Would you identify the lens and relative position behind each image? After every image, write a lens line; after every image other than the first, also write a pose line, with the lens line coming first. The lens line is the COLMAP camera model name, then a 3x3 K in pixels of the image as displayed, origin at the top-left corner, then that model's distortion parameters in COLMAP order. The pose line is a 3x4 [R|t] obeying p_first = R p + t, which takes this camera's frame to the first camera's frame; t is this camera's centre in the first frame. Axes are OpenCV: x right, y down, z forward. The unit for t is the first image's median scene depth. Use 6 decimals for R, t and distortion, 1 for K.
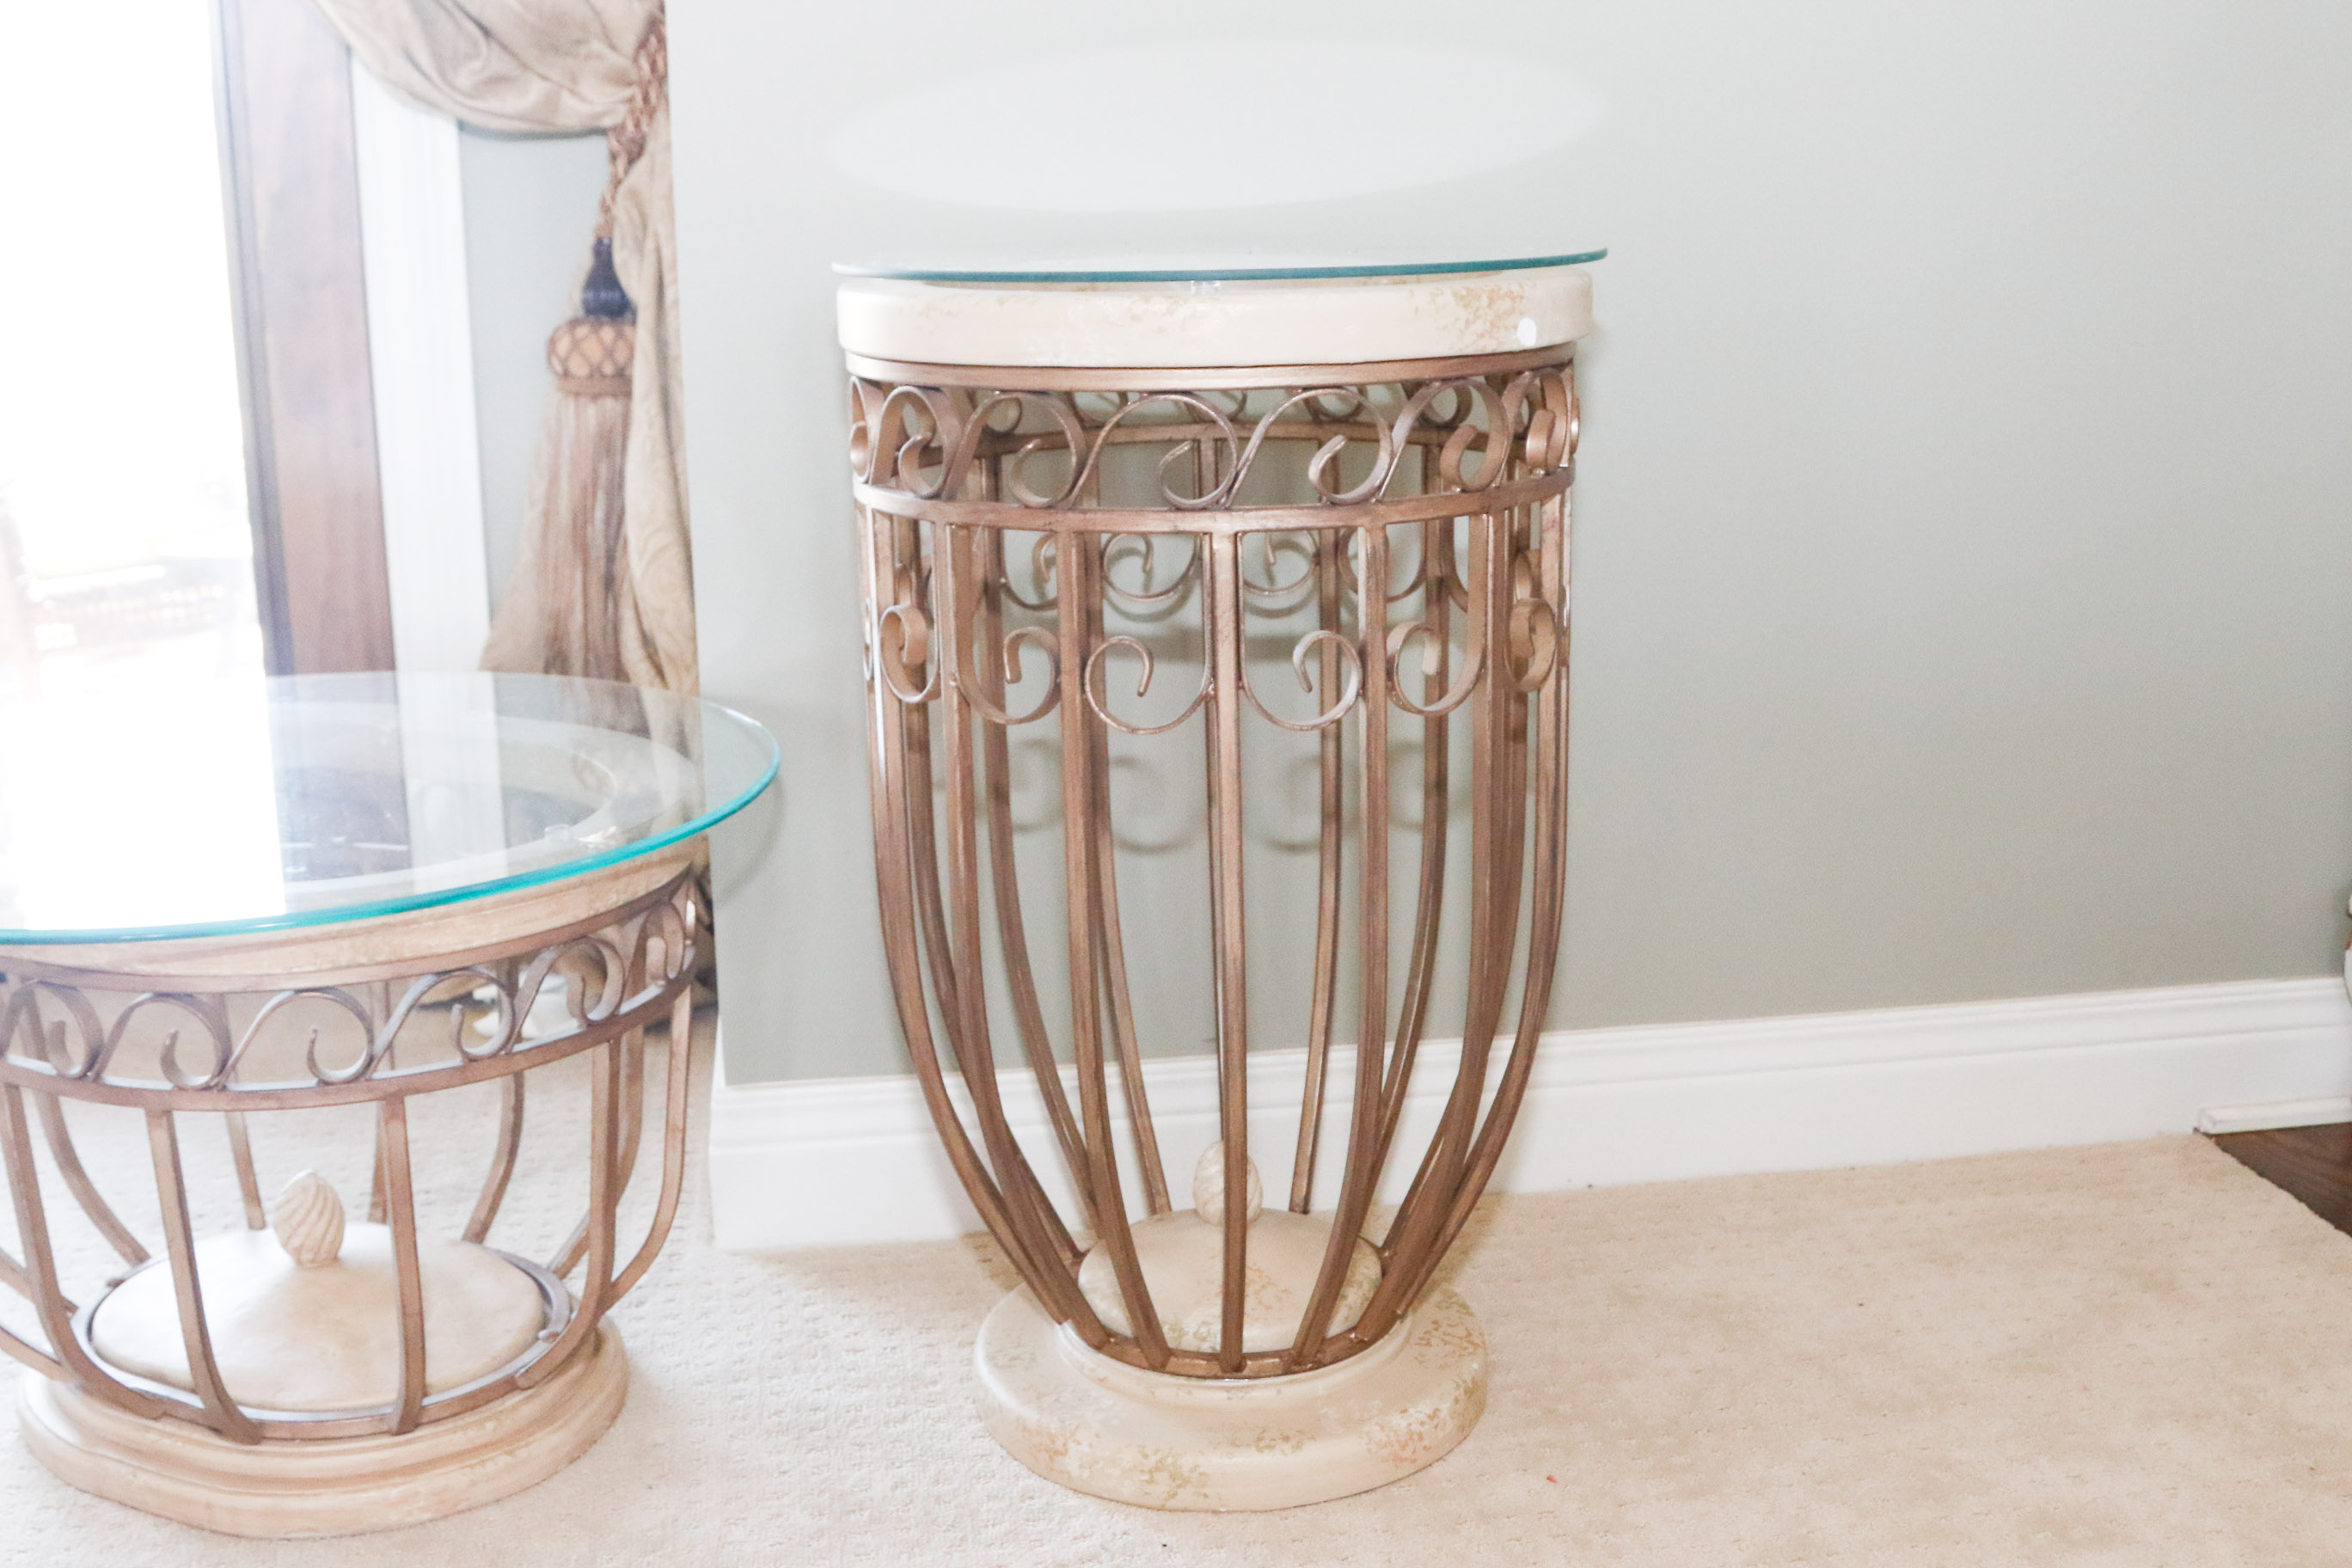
lens RADIAL K [[2612.9, 0, 1177.6], [0, 2612.9, 771.4], [0, 0, 1]] dist [-0.123169, 0.000000]
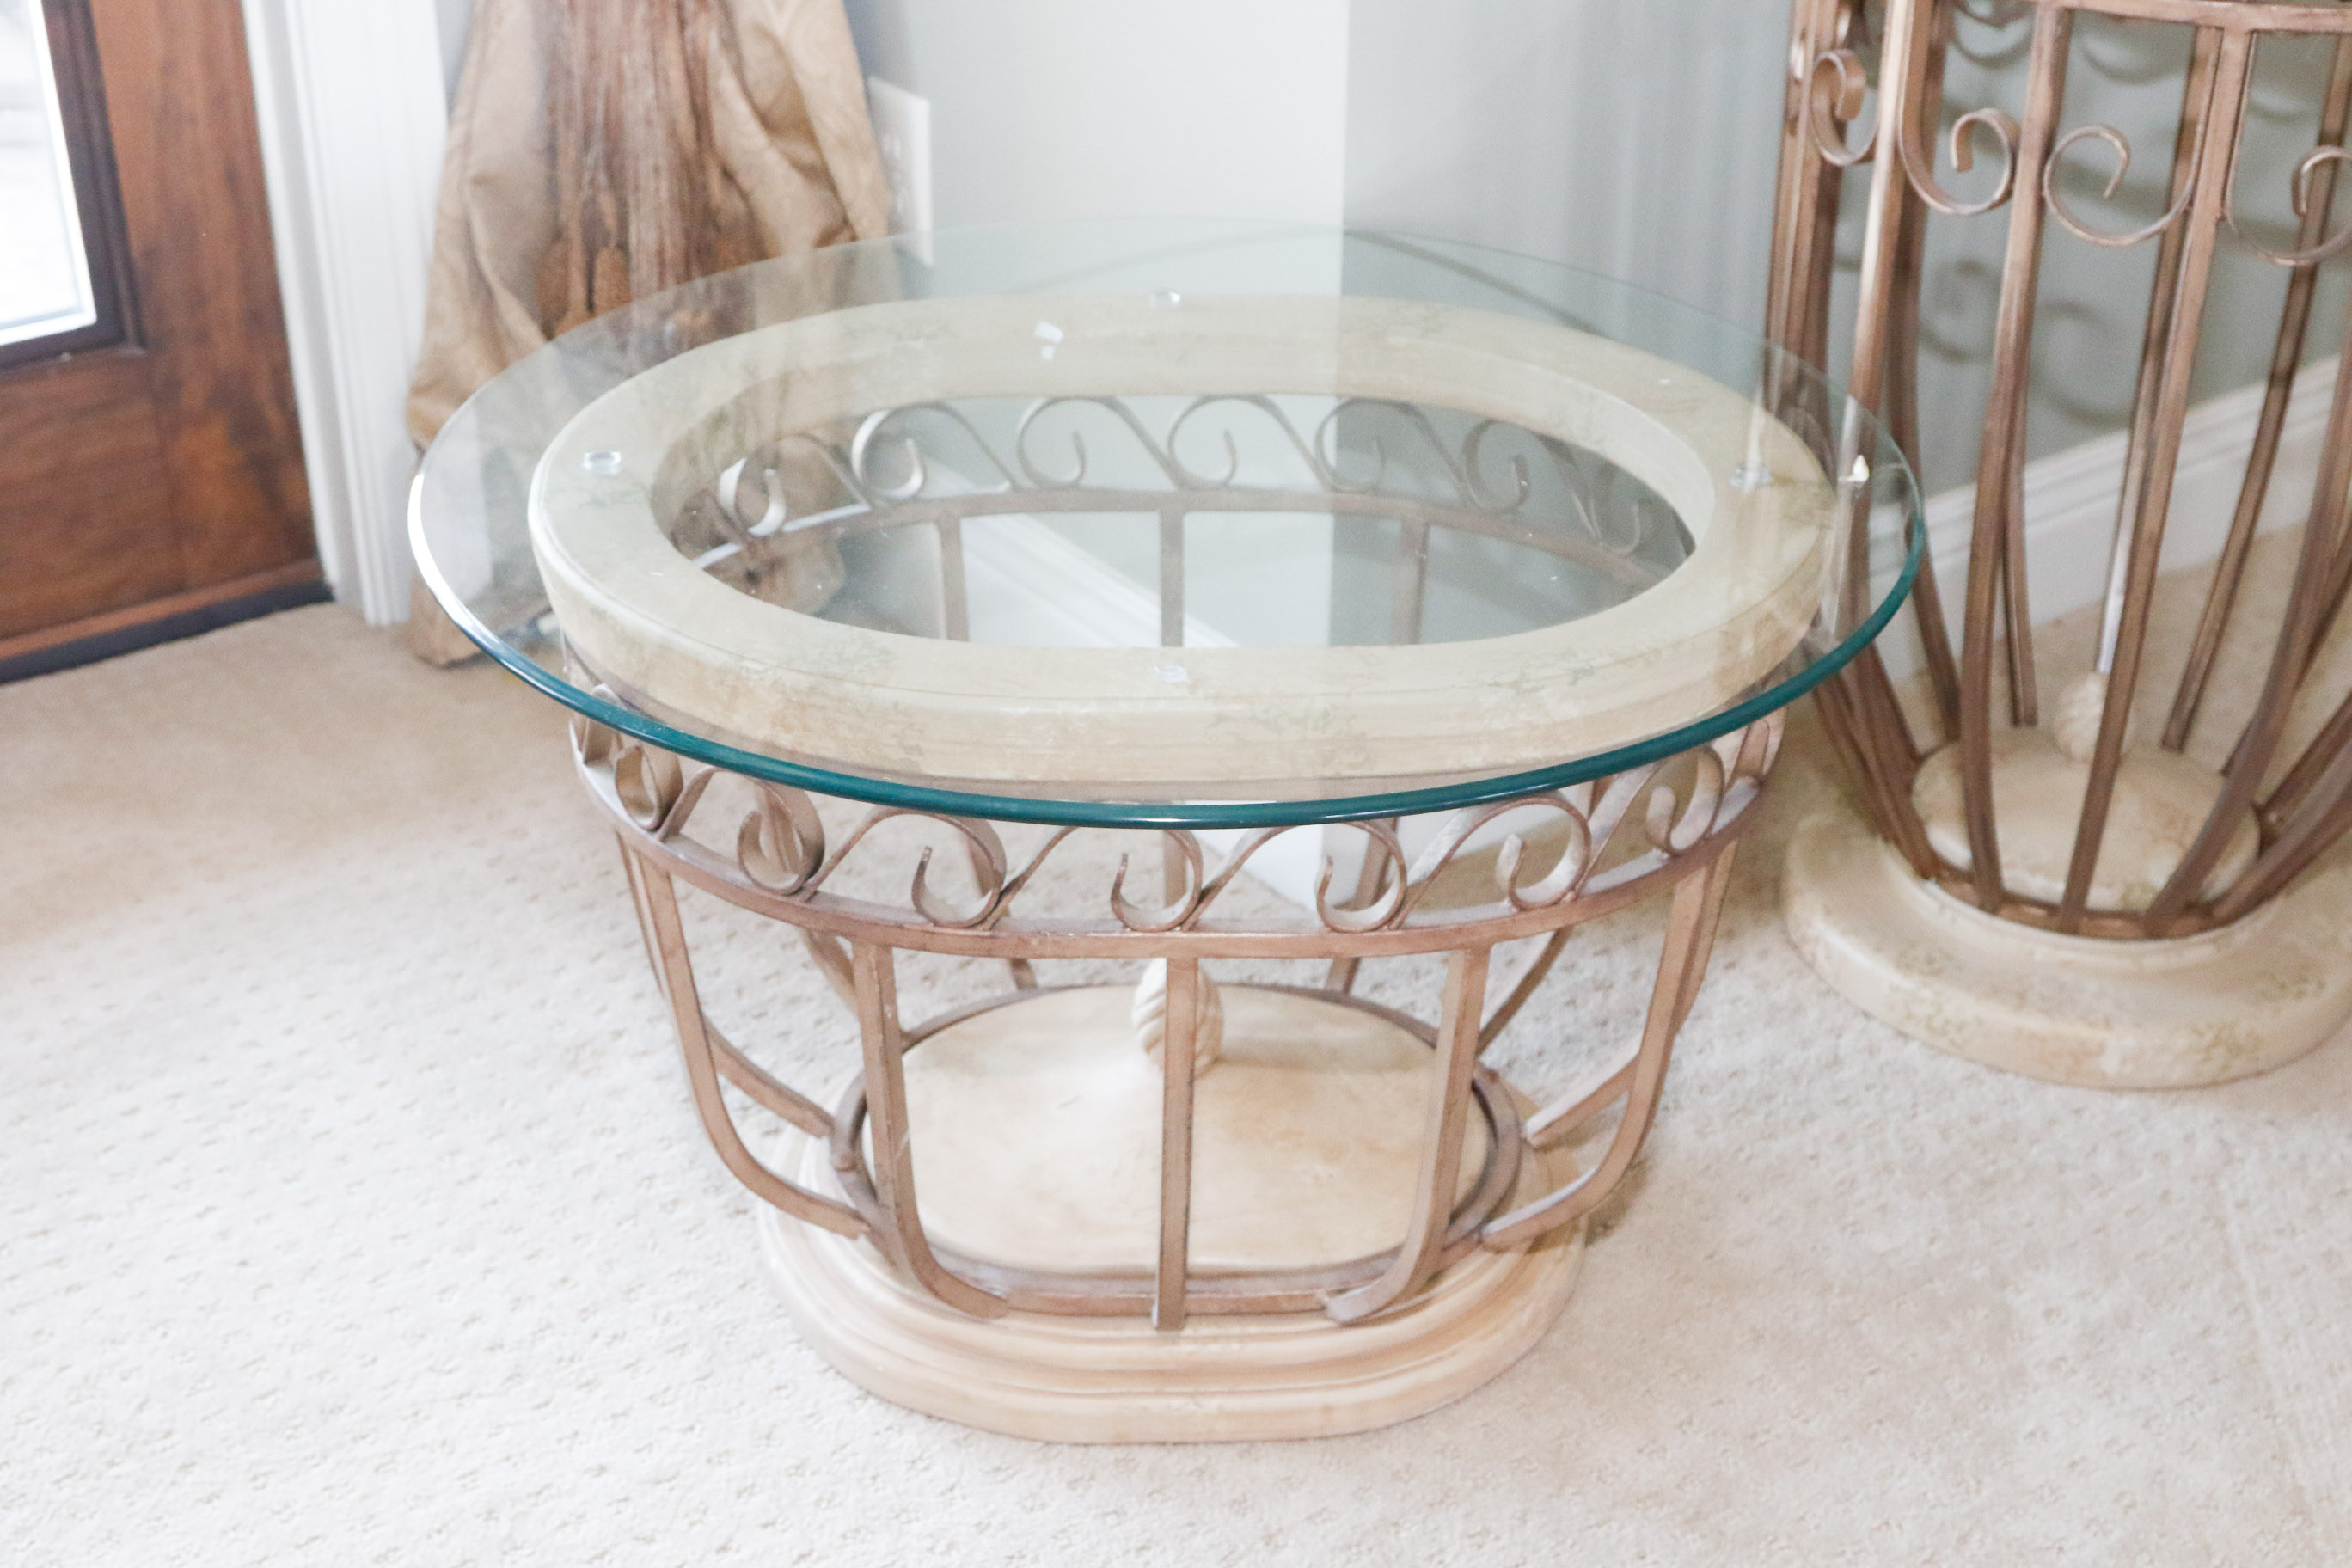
lens RADIAL K [[3083.7, 0, 1183.2], [0, 3083.7, 771.5], [0, 0, 1]] dist [-0.064453, 0.000000]
pose [[0.880976, -0.207029, 0.425465, -0.740700], [0.093388, 0.957588, 0.272586, -0.144957], [-0.463853, -0.200408, 0.862946, 0.250755]]
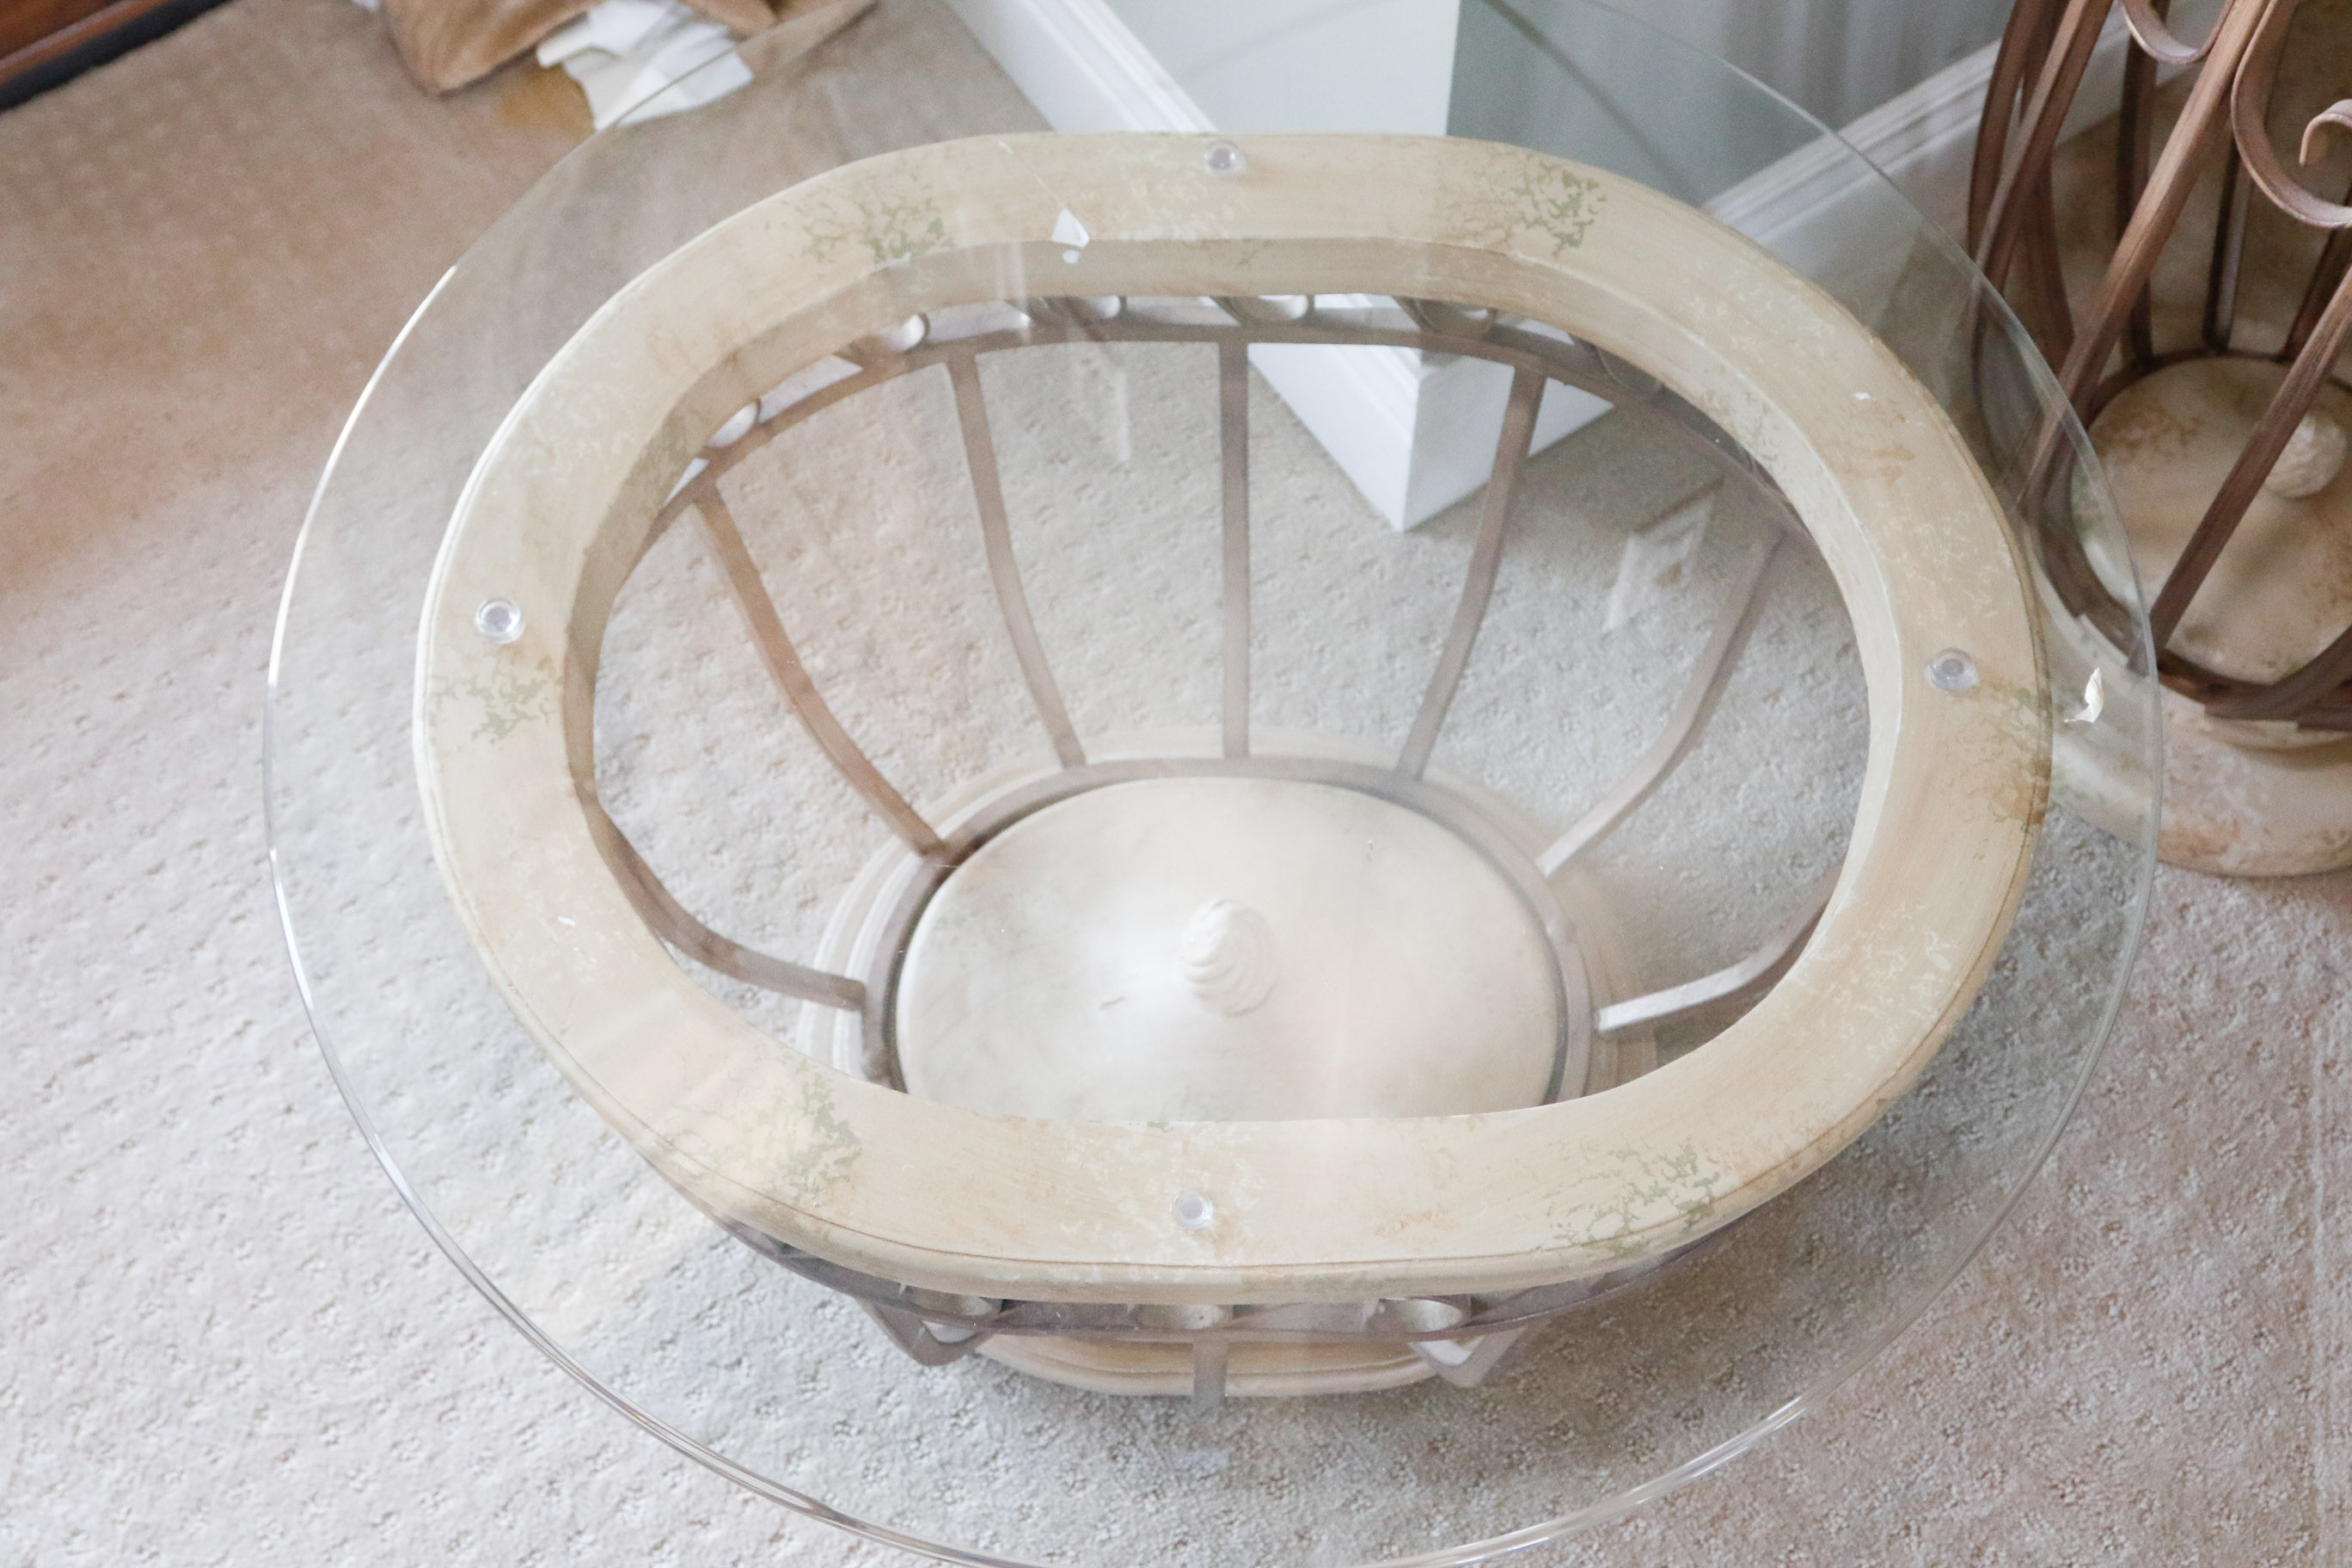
lens RADIAL K [[2612.9, 0, 1186.1], [0, 2612.9, 853.4], [0, 0, 1]] dist [-0.123169, 0.000000]
pose [[0.898676, -0.392923, 0.194917, -0.497791], [0.104248, 0.623005, 0.775240, -0.404455], [-0.426043, -0.676371, 0.600841, 0.635874]]
